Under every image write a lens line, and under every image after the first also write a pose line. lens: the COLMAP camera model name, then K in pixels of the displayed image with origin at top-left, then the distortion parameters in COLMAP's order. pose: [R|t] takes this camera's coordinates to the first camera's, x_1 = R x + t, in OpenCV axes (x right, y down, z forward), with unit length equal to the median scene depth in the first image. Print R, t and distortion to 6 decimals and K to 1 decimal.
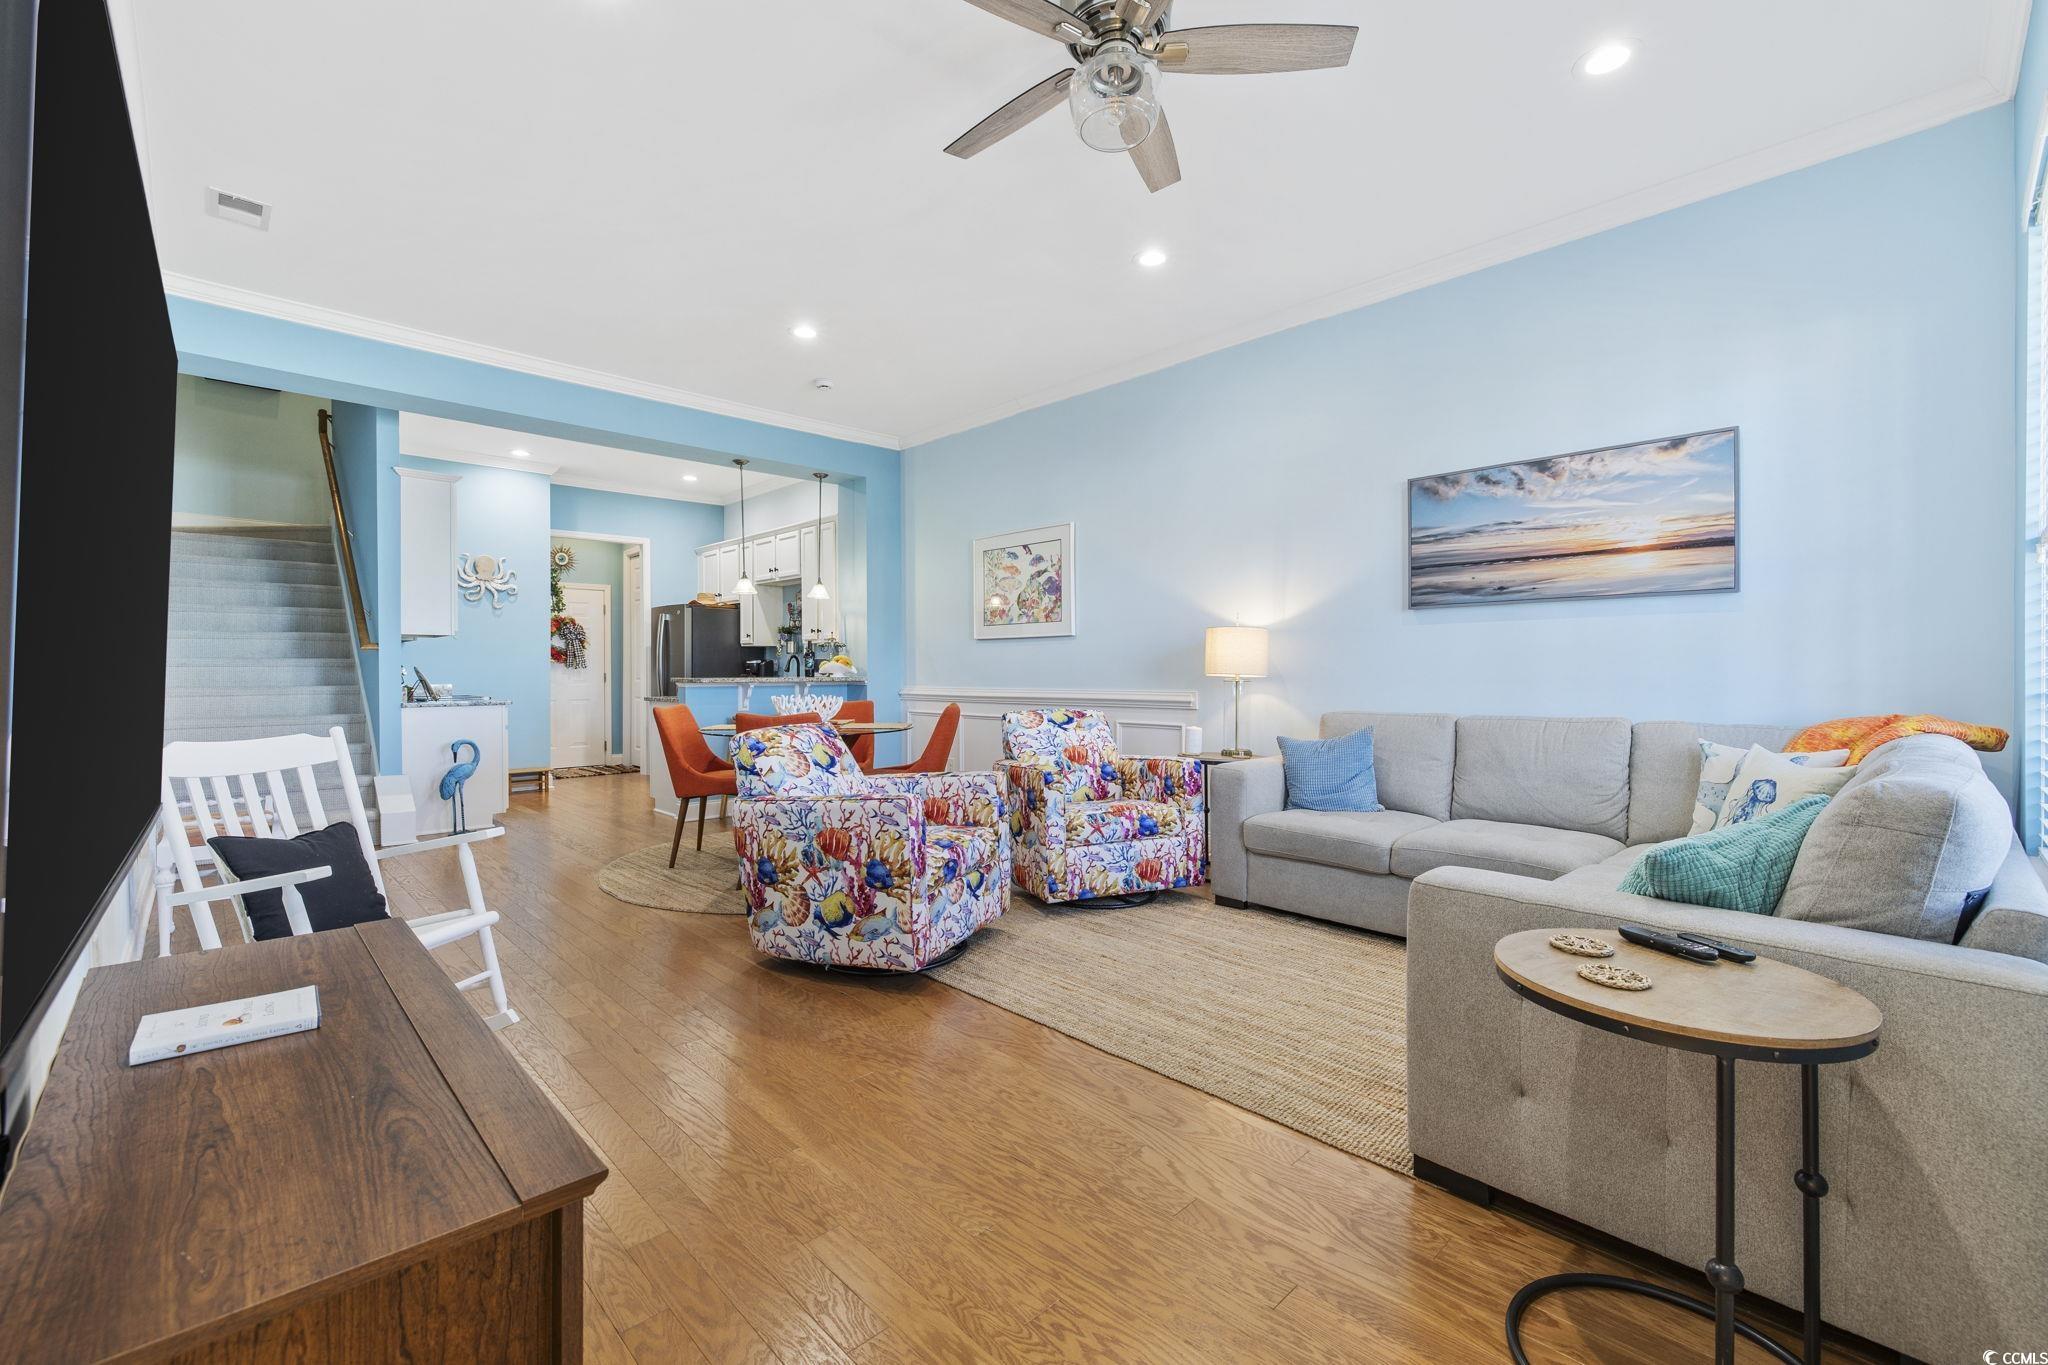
lens RADIAL K [[863.9, 0, 1022.7], [0, 863.9, 680.0], [0, 0, 1]] dist [0.003277, -0.000873]
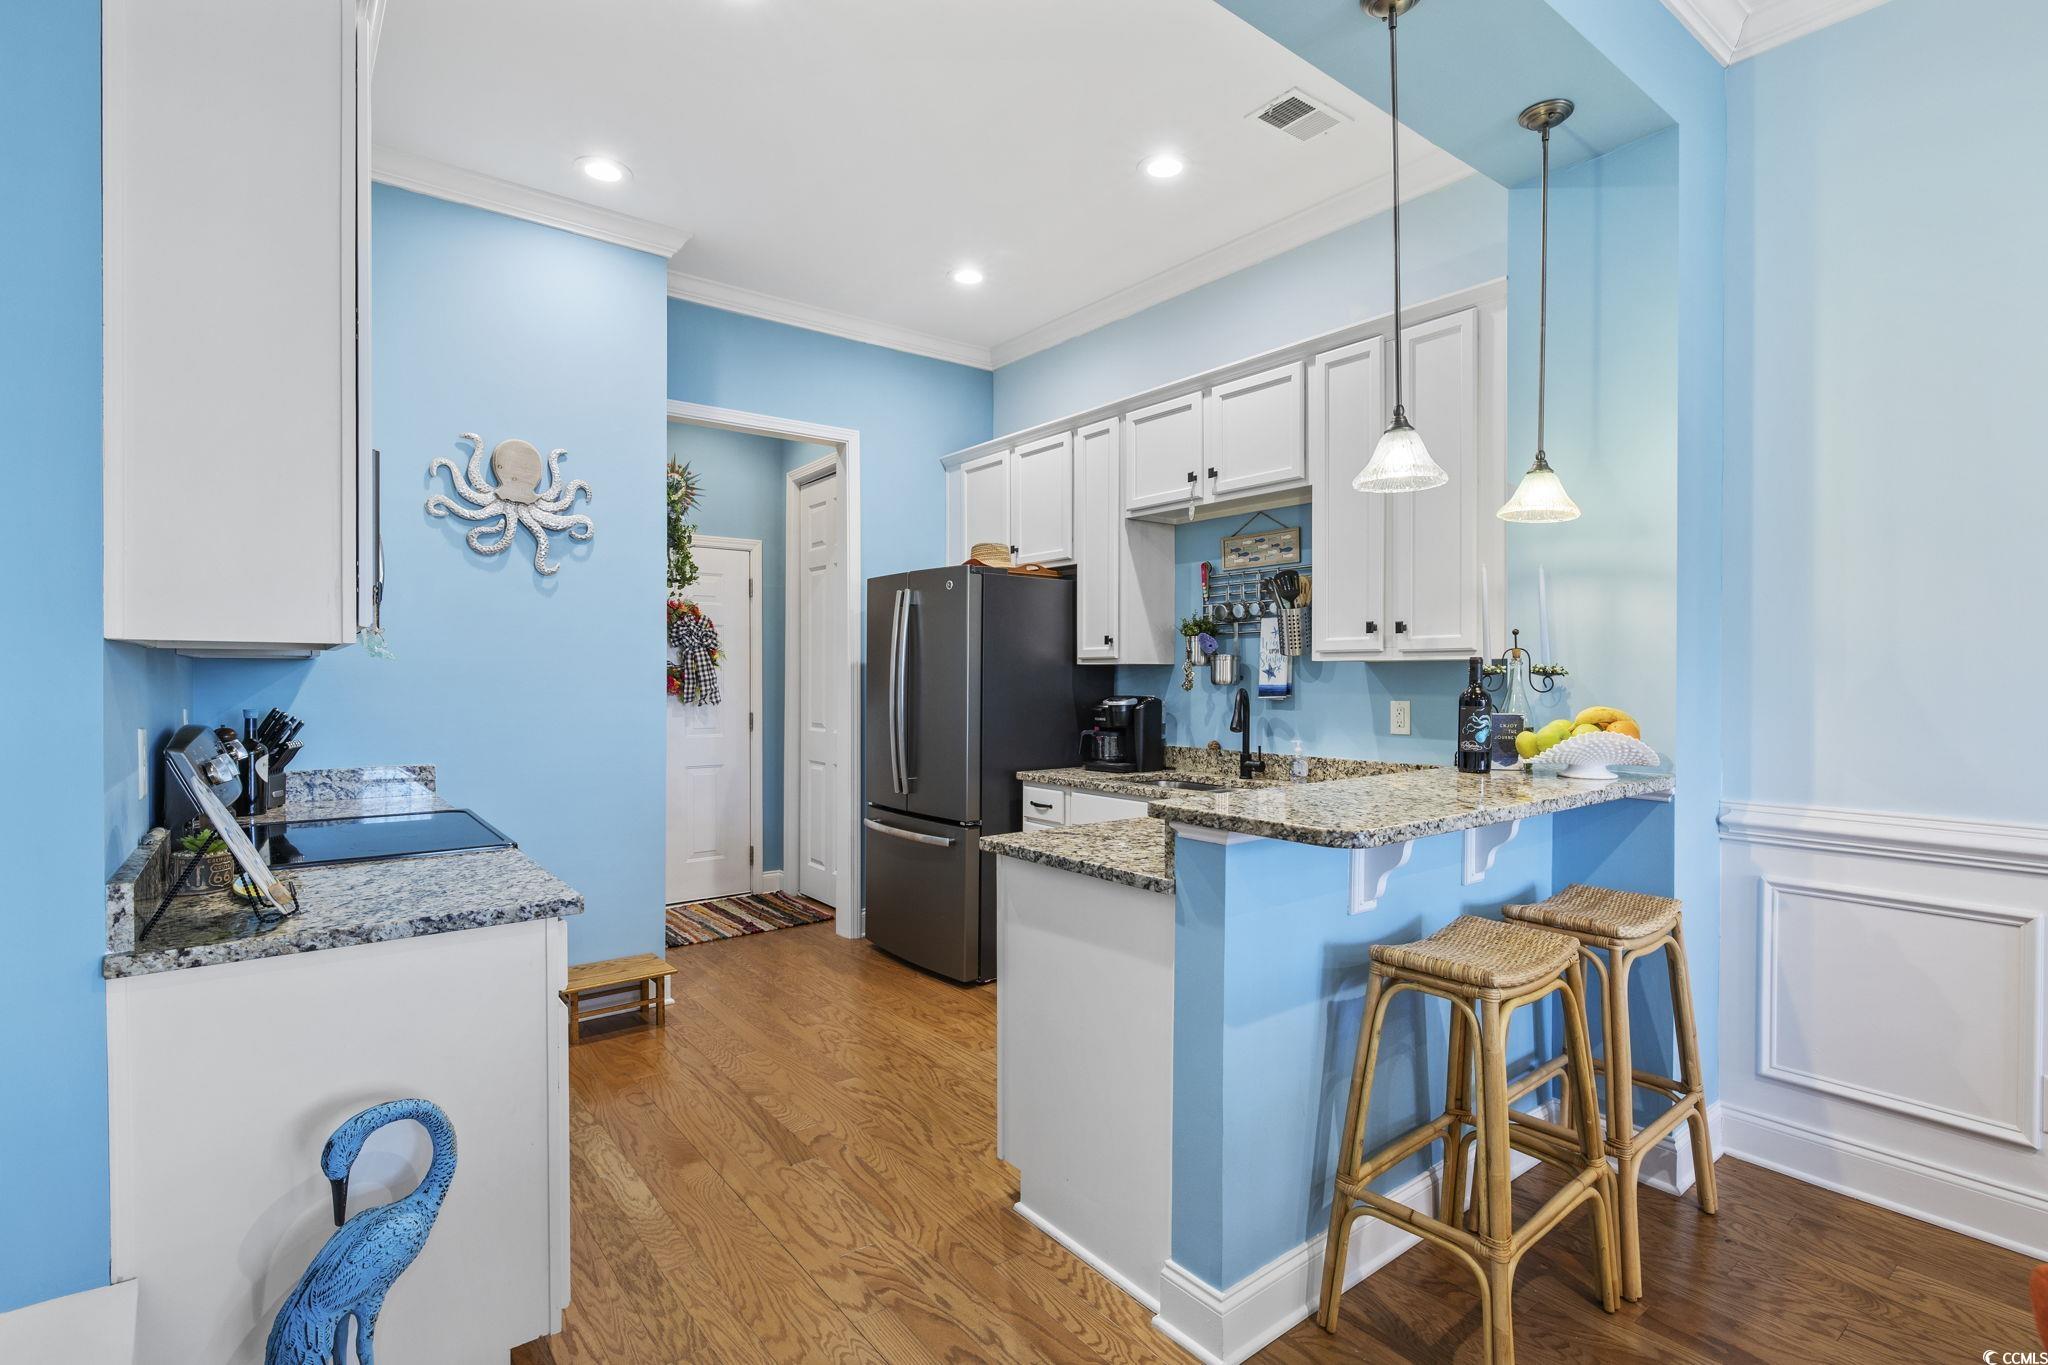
lens RADIAL K [[947.6, 0, 1023.8], [0, 947.6, 687.1], [0, 0, 1]] dist [-0.008230, 0.000478]
pose [[0.995707, 0.004150, -0.092469, -0.449423], [-0.003960, 0.999990, 0.002244, -0.041151], [0.092478, -0.001869, 0.995713, 0.758212]]
